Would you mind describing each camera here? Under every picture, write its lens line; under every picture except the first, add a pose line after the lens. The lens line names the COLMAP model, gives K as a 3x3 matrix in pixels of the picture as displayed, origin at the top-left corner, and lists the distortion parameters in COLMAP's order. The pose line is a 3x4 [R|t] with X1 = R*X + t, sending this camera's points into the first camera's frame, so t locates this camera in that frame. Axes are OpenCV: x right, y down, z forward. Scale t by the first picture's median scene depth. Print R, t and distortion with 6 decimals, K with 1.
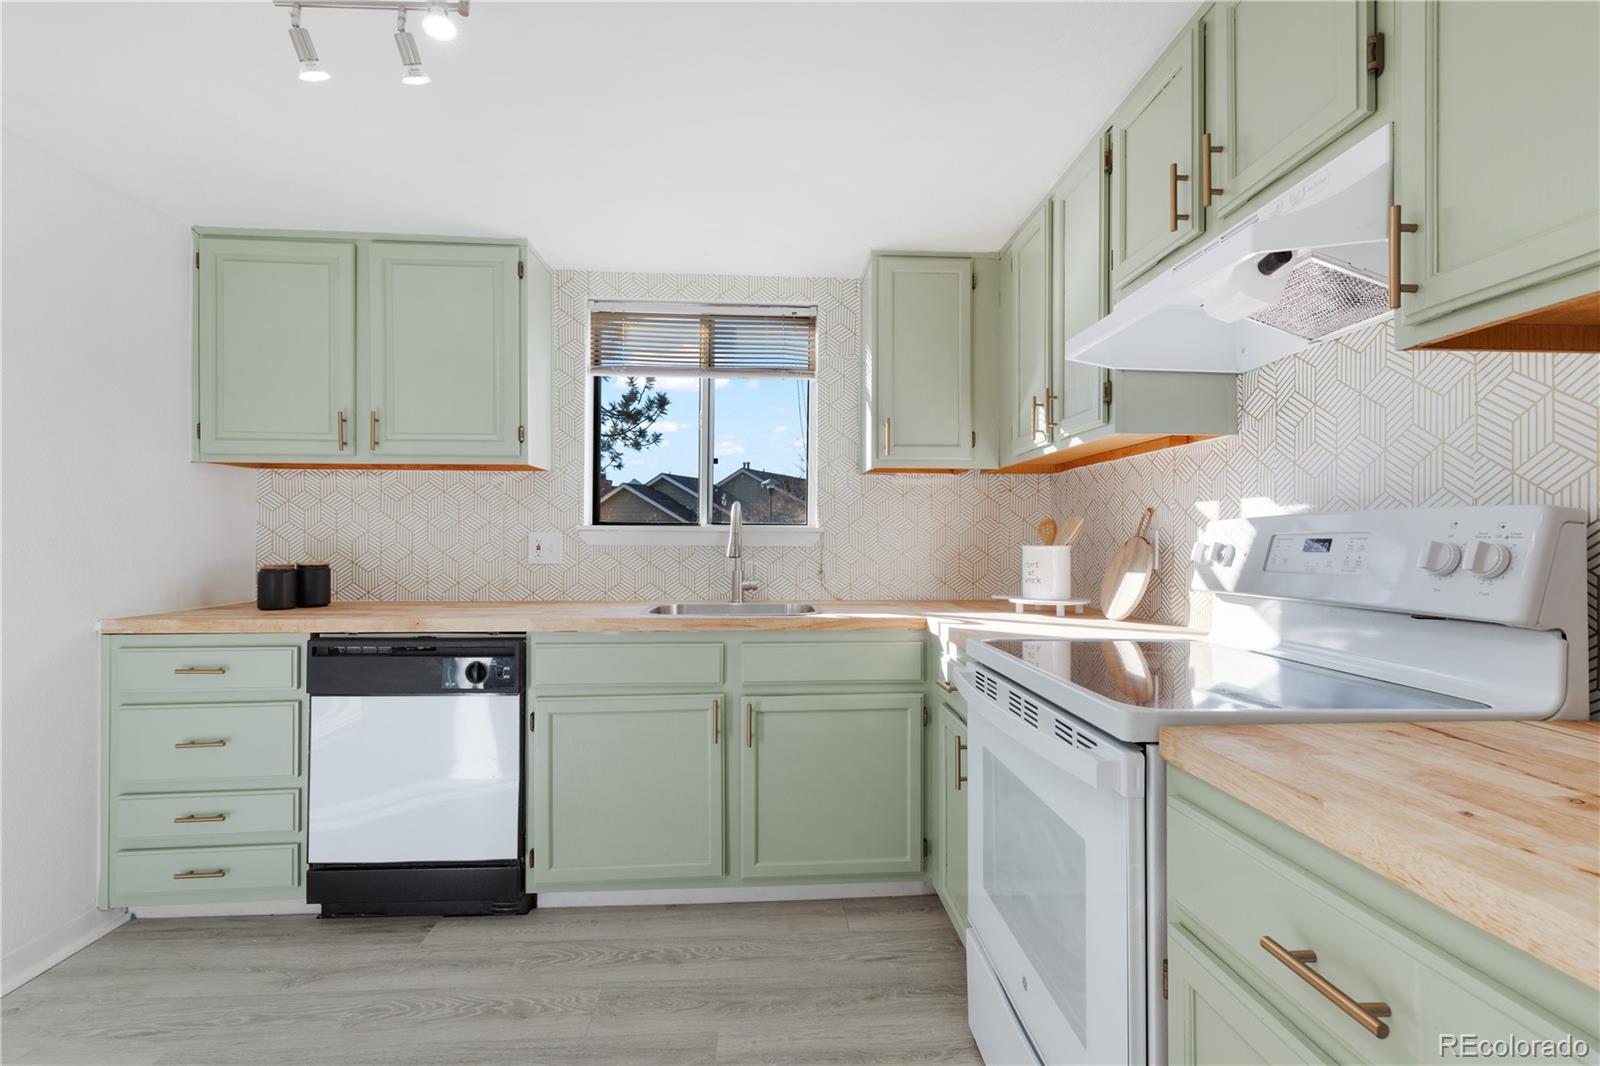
lens RADIAL K [[720.0, 0, 808.2], [0, 720.0, 537.9], [0, 0, 1]] dist [0.001328, 0.000019]
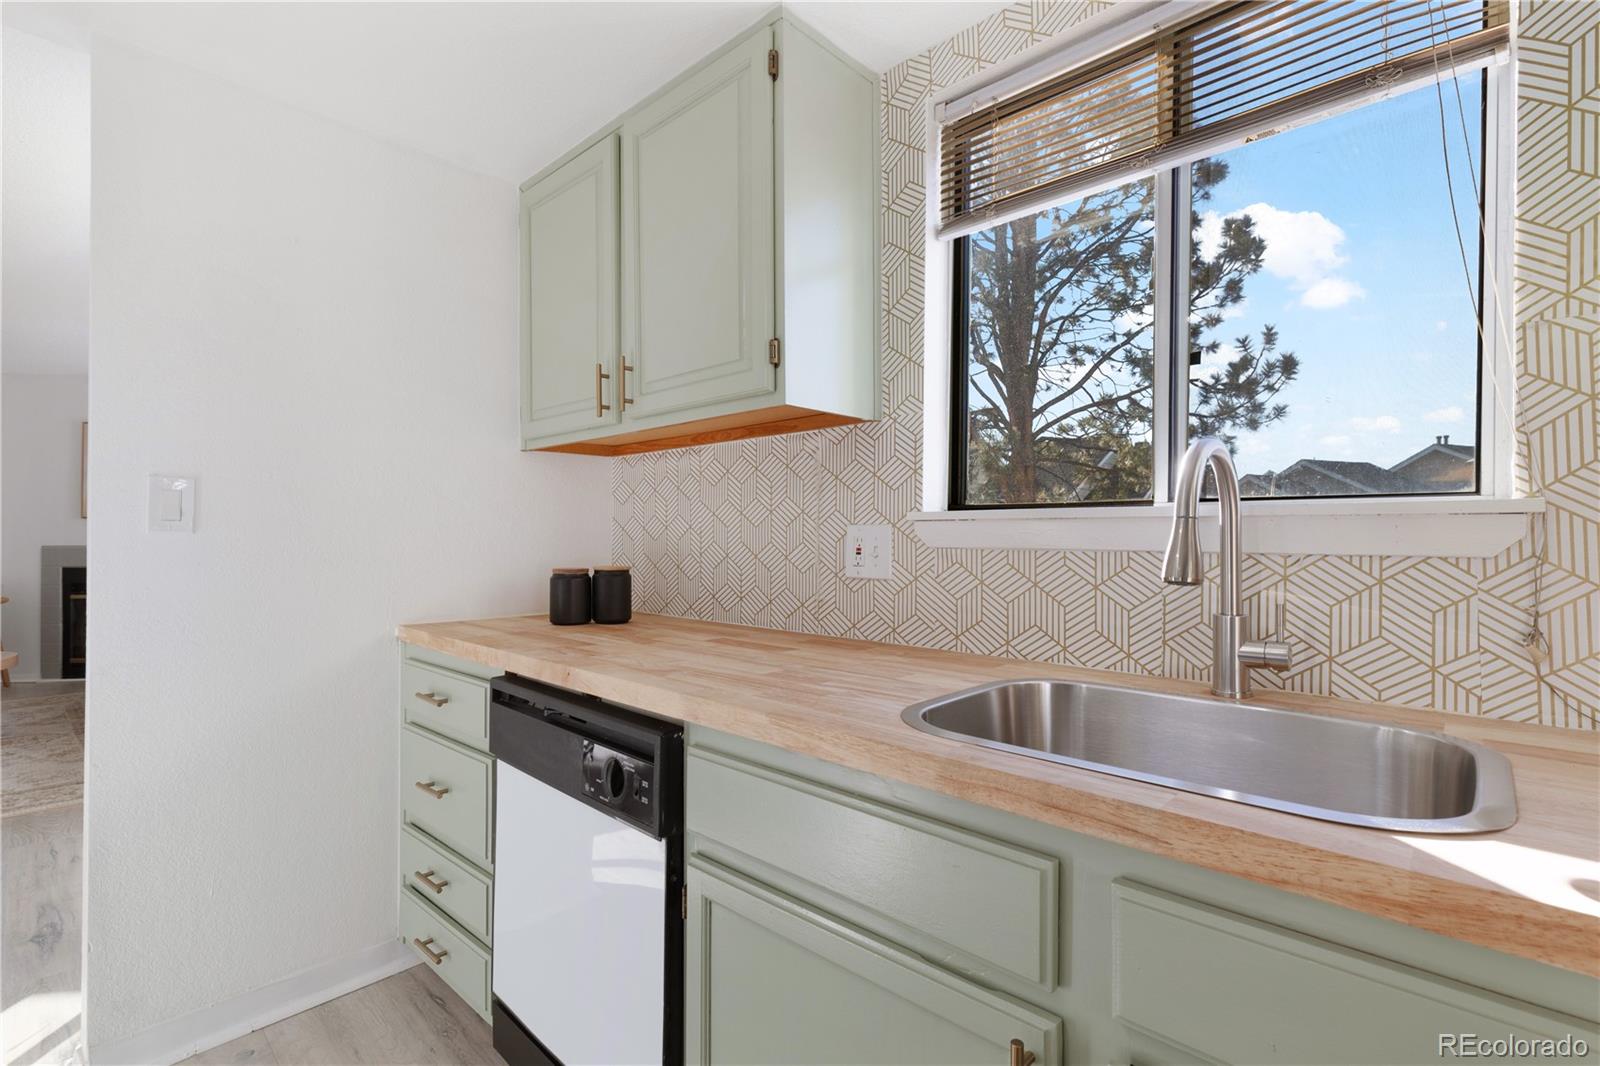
lens RADIAL K [[720.0, 0, 808.2], [0, 720.0, 537.9], [0, 0, 1]] dist [0.001328, 0.000019]
pose [[0.687623, -0.002214, -0.726064, 0.032957], [0.000302, 0.999996, -0.002763, 0.004627], [0.726068, 0.001680, 0.687621, 0.623053]]
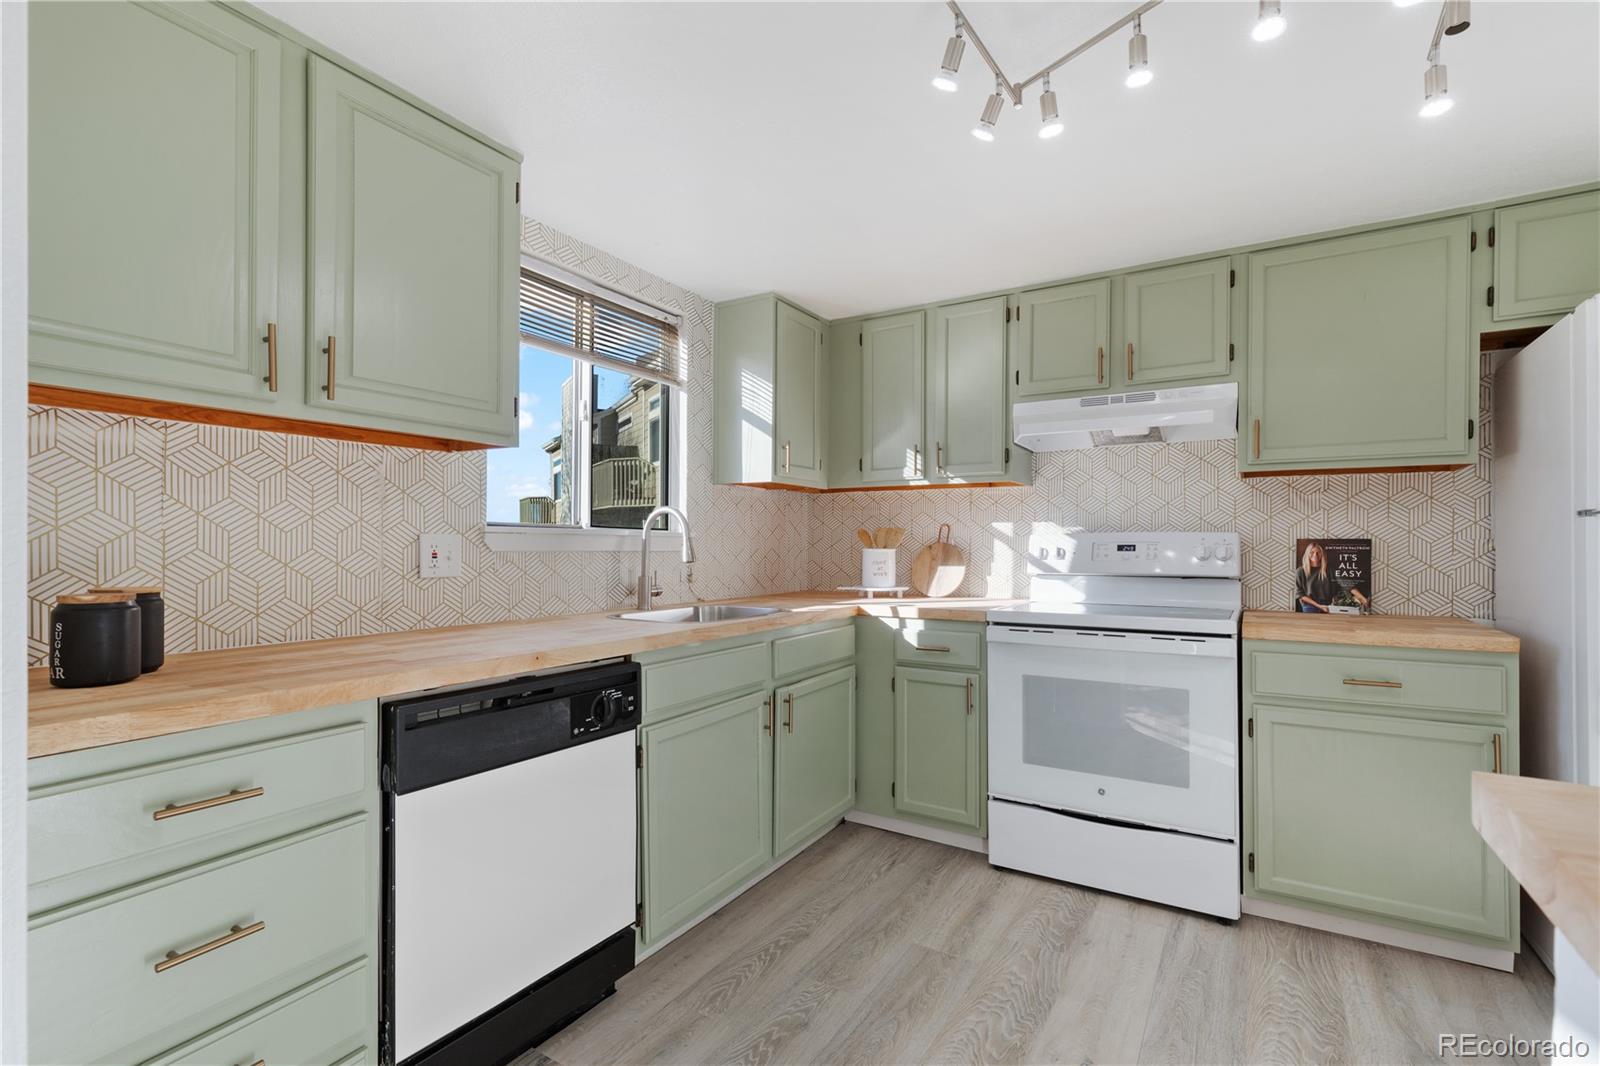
lens RADIAL K [[723.2, 0, 811.2], [0, 723.2, 540.2], [0, 0, 1]] dist [0.005508, -0.000253]
pose [[0.573617, 0.002925, 0.819119, -0.844294], [-0.004688, 0.999989, -0.000288, -0.003728], [-0.819111, -0.003675, 0.573624, 0.292940]]
